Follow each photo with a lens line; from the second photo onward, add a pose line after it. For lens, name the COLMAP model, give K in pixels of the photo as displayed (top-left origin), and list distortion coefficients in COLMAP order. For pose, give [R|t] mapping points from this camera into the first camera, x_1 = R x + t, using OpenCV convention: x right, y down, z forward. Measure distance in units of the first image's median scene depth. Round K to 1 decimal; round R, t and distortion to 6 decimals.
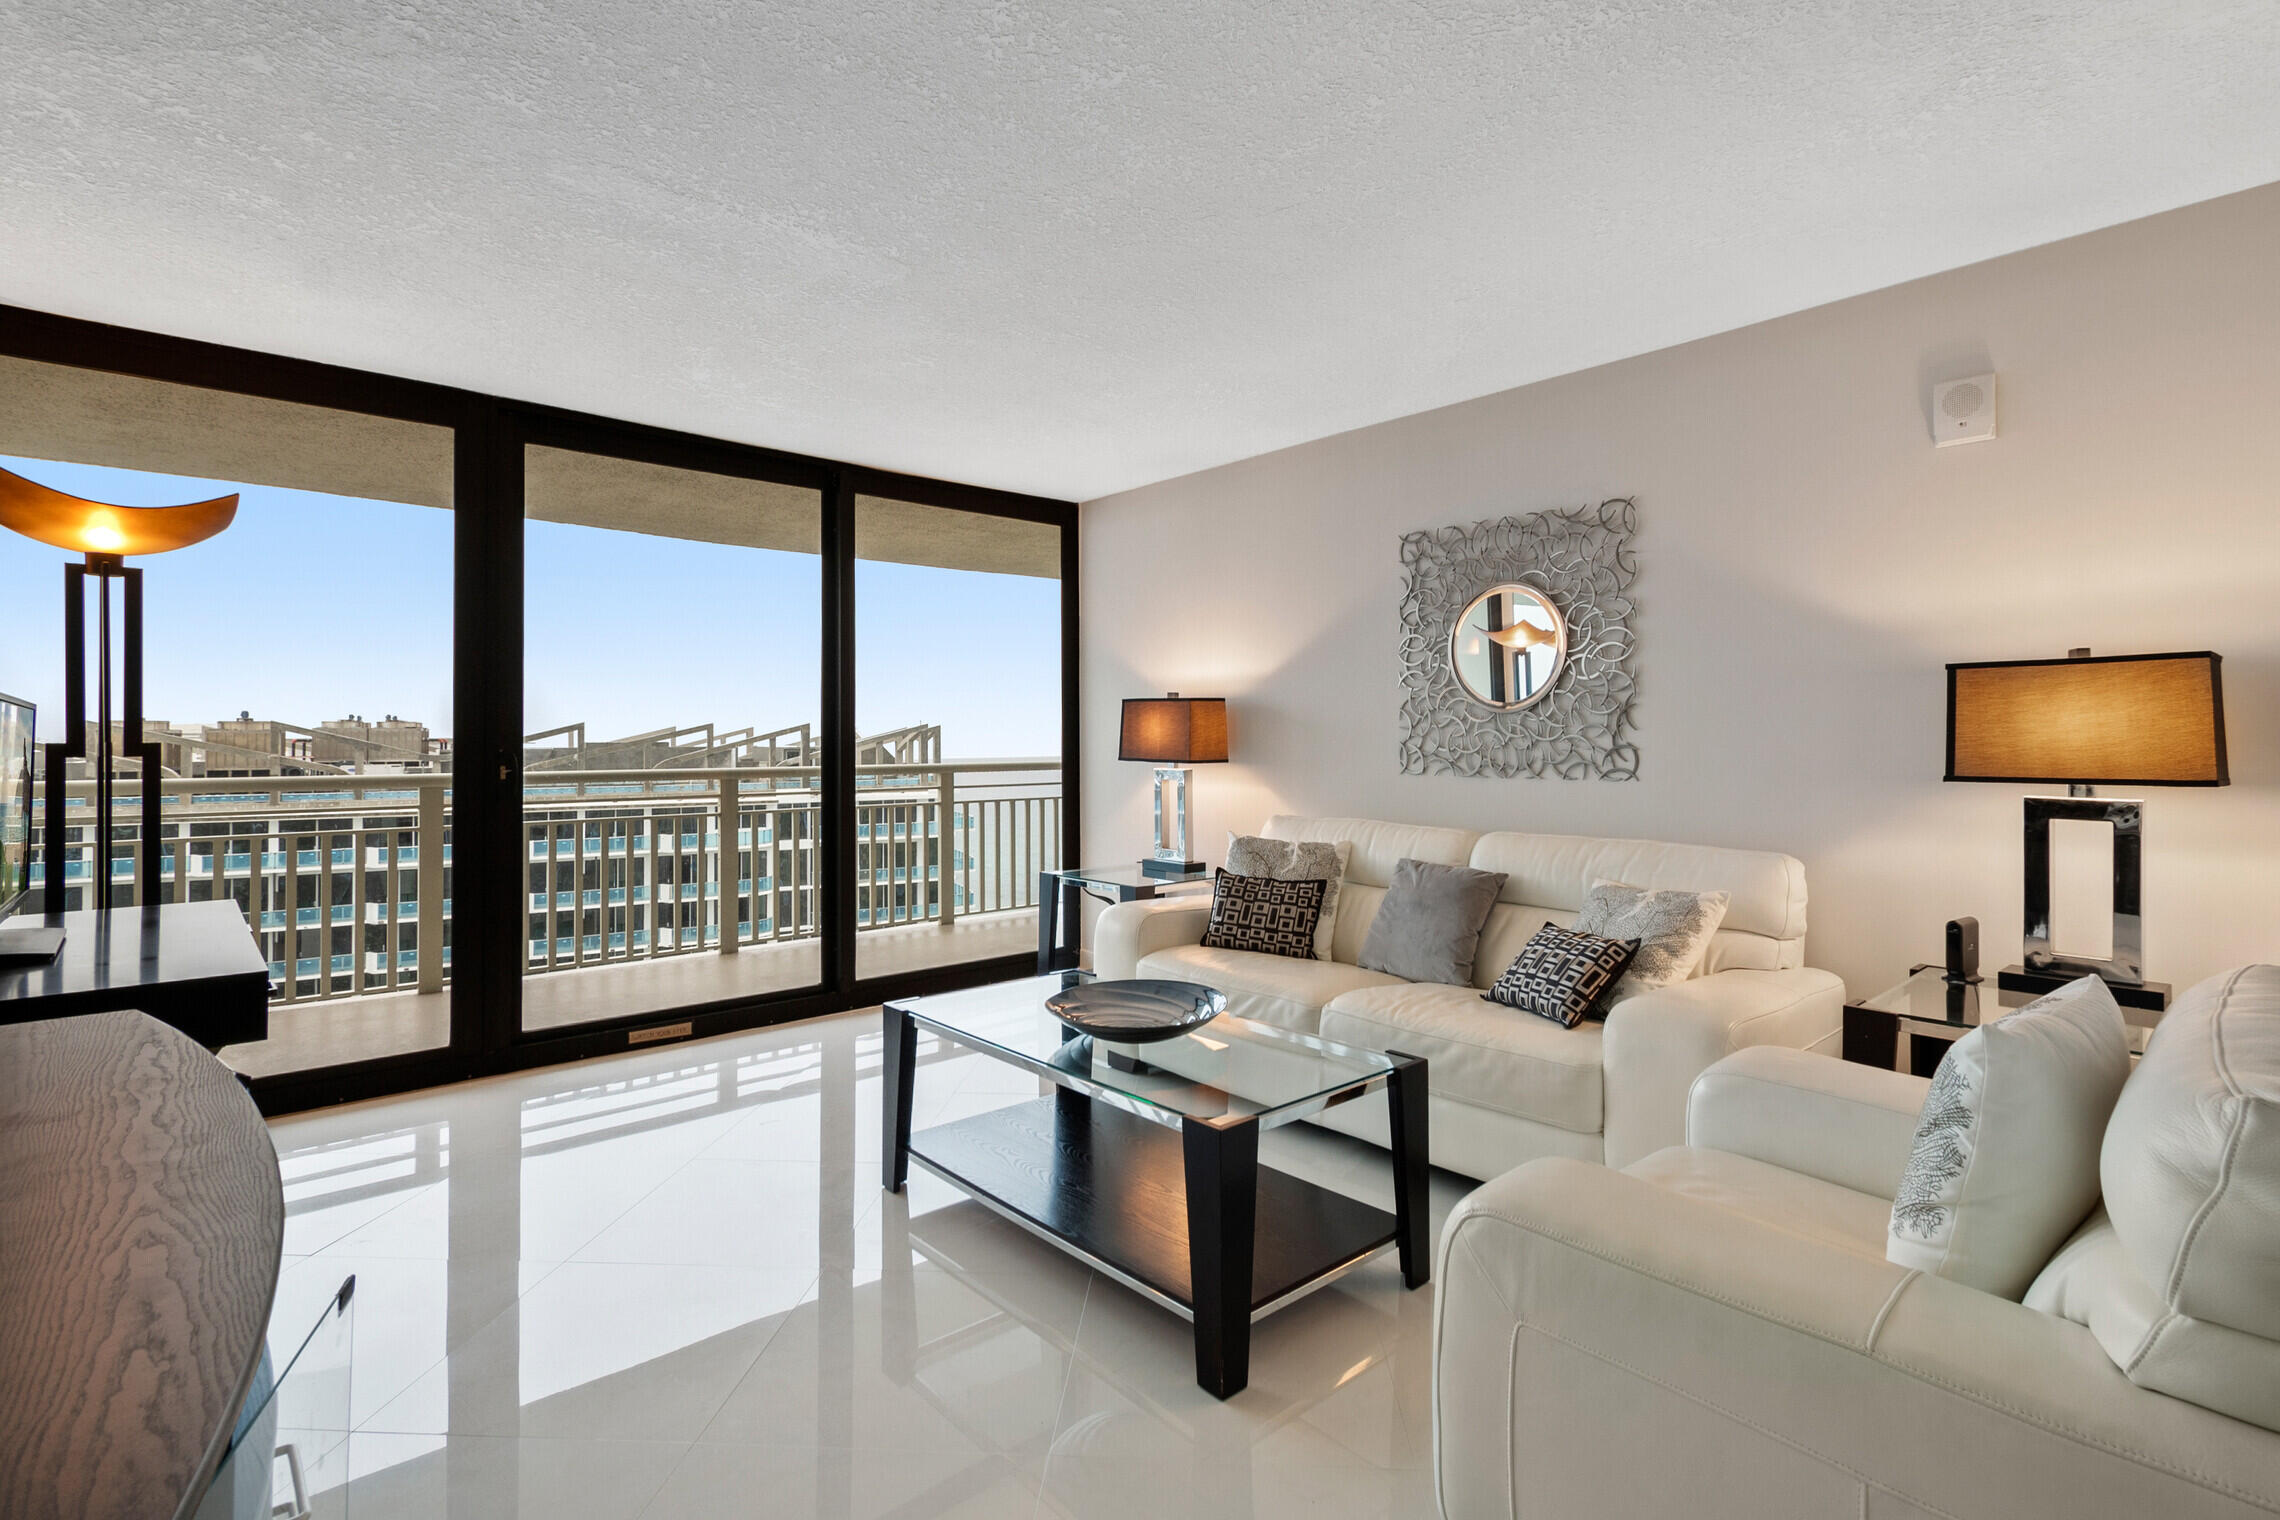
lens RADIAL K [[1034.8, 0, 1127.2], [0, 1034.8, 735.8], [0, 0, 1]] dist [0.000222, 0.000236]
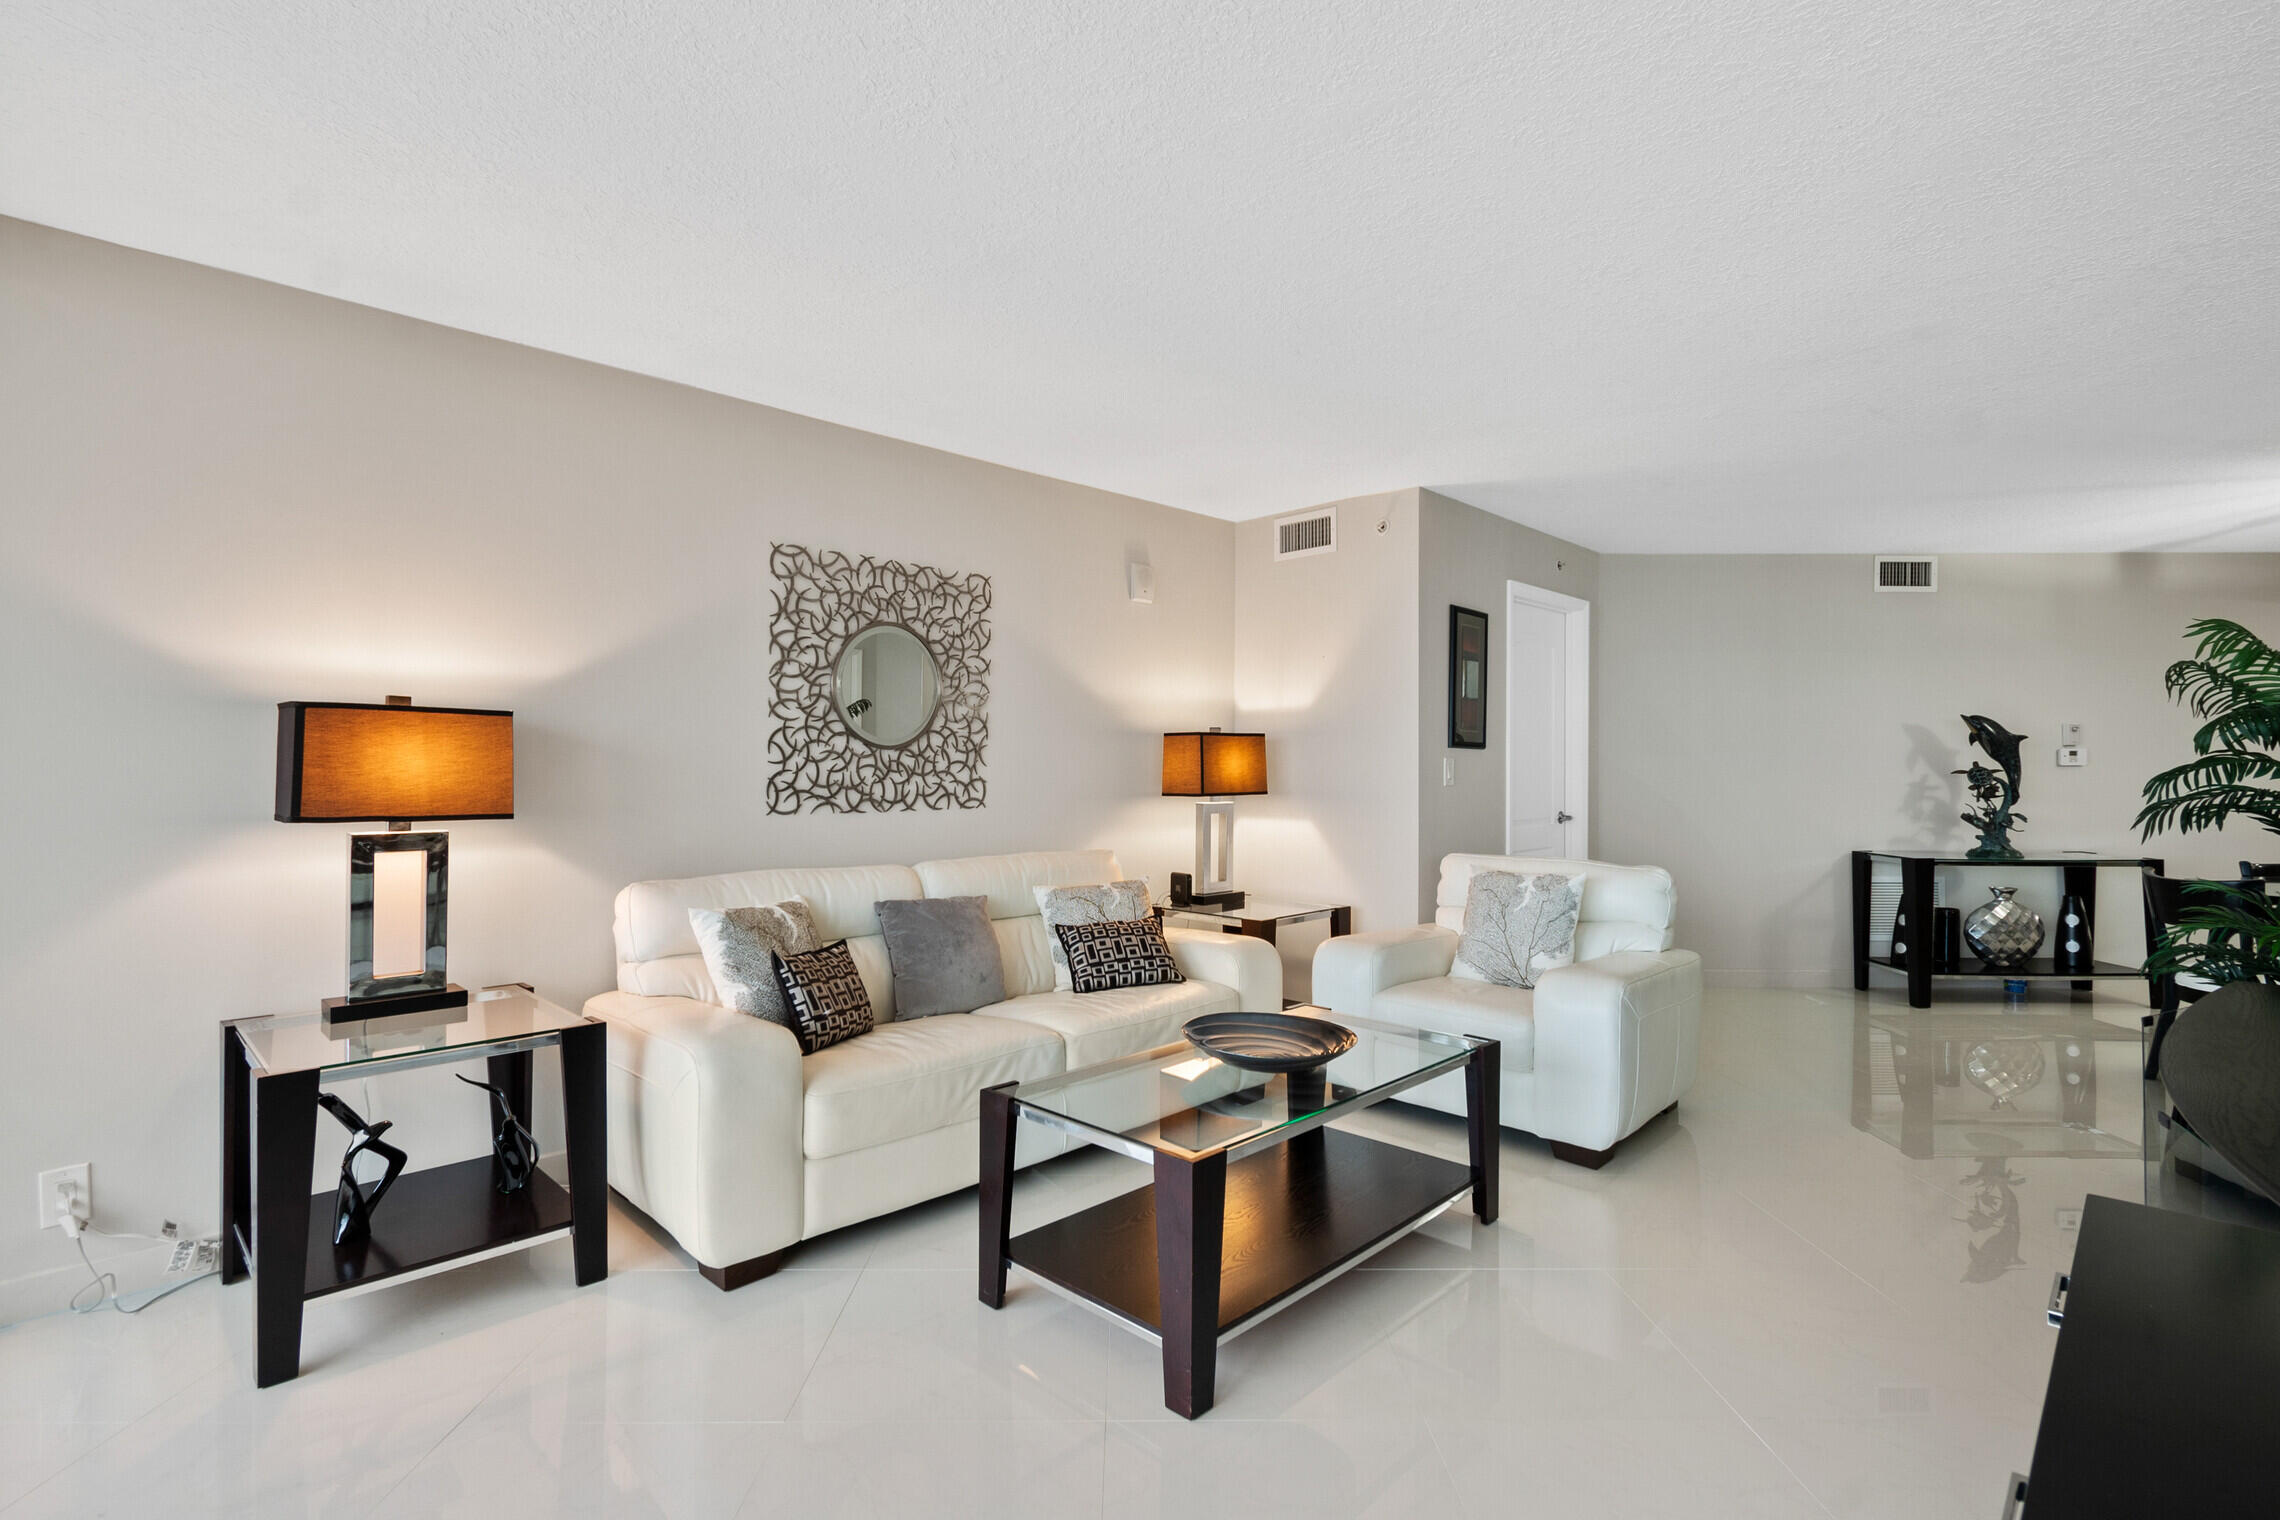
lens RADIAL K [[1040.7, 0, 1140.0], [0, 1040.7, 760.0], [0, 0, 1]] dist [-0.000299, -0.000007]
pose [[-0.039975, 0.013589, 0.999108, -0.645530], [0.004039, 0.999902, -0.013438, 0.003948], [-0.999193, 0.003499, -0.040026, 0.746173]]
